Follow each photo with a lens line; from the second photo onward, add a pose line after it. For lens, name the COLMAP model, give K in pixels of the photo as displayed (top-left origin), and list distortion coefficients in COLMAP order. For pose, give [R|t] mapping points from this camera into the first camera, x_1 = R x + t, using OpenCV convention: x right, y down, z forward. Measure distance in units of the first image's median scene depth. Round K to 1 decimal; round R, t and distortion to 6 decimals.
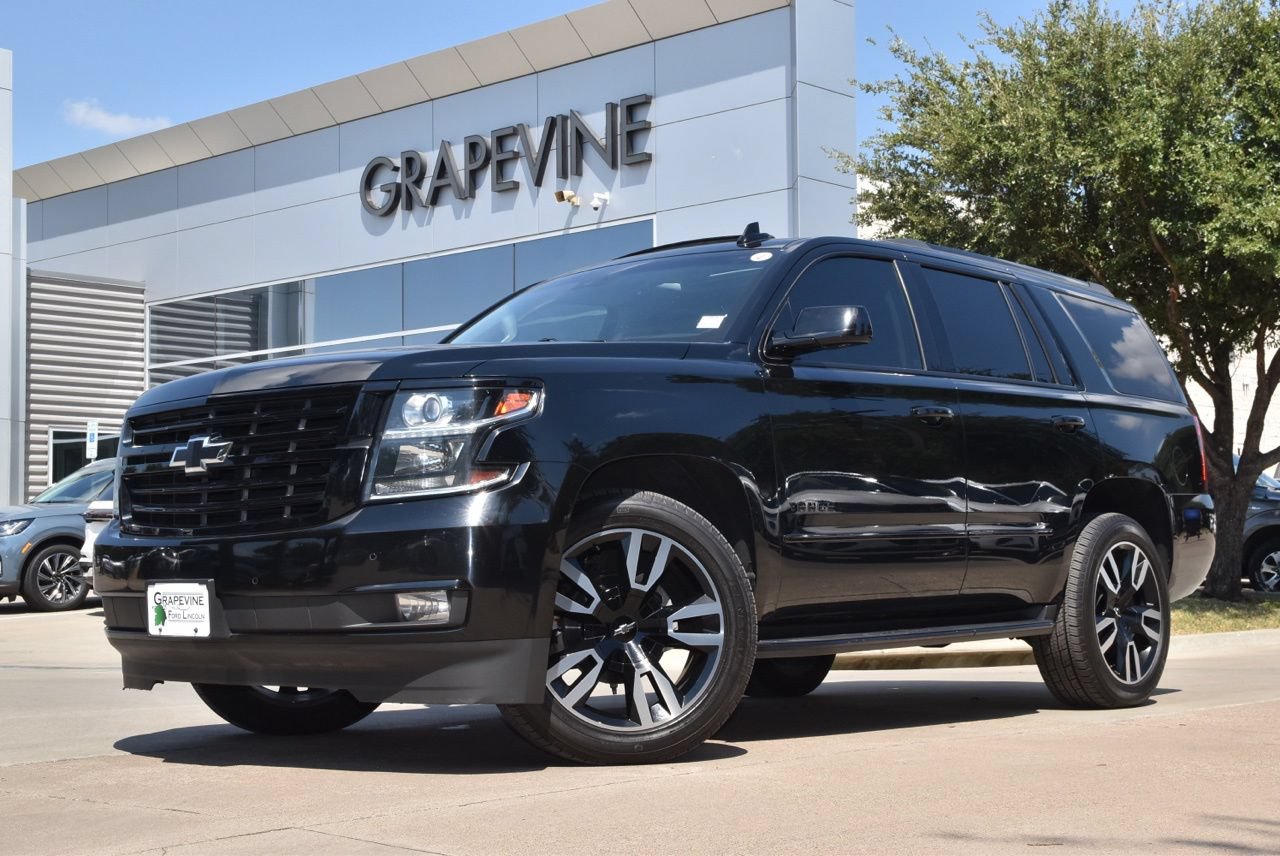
lens RADIAL K [[1824.7, 0, 596.7], [0, 1824.7, 381.7], [0, 0, 1]] dist [0.083897, 0.081434]
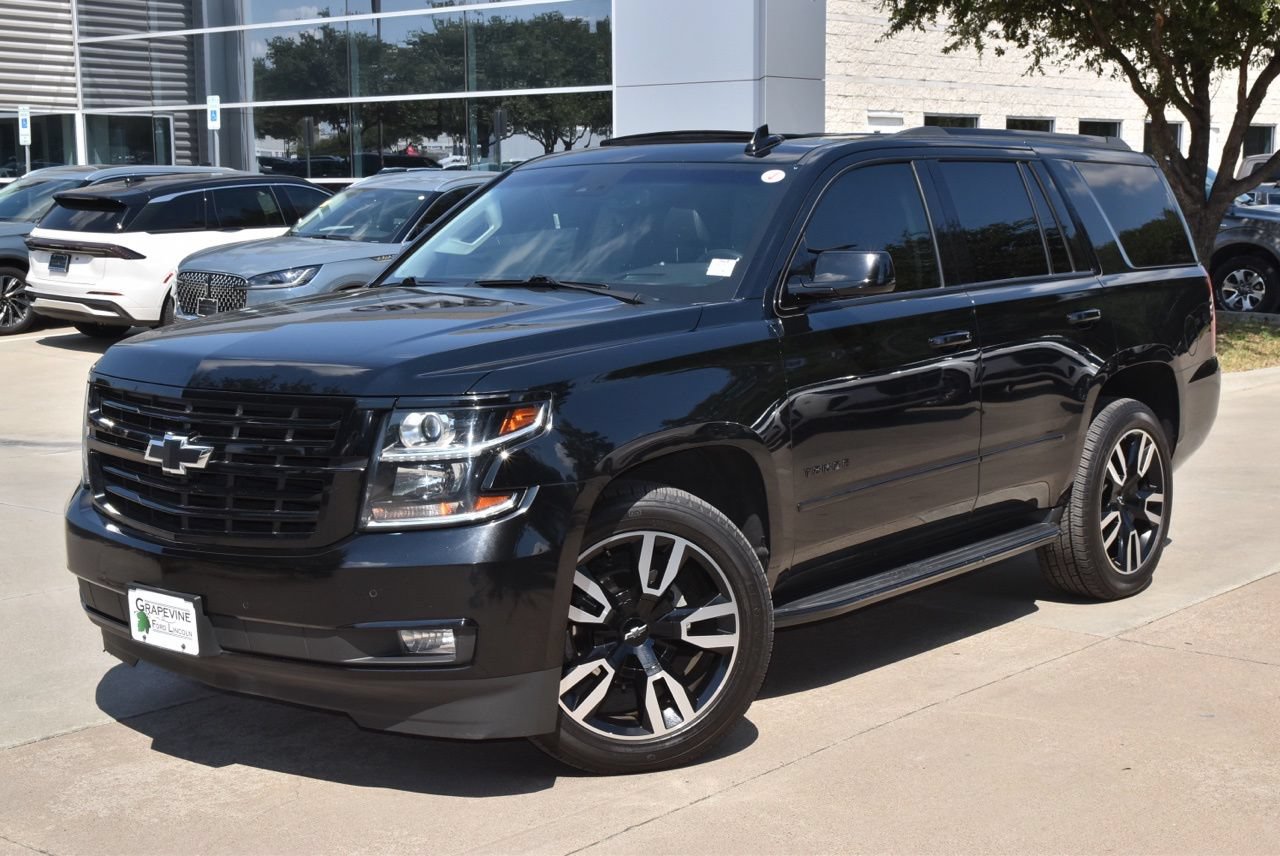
lens RADIAL K [[1824.7, 0, 596.7], [0, 1824.7, 381.7], [0, 0, 1]] dist [0.083897, 0.081434]
pose [[0.999483, -0.006483, 0.031485, -0.033047], [-0.000125, 0.978658, 0.205496, -0.181654], [-0.032145, -0.205394, 0.978151, 0.092610]]
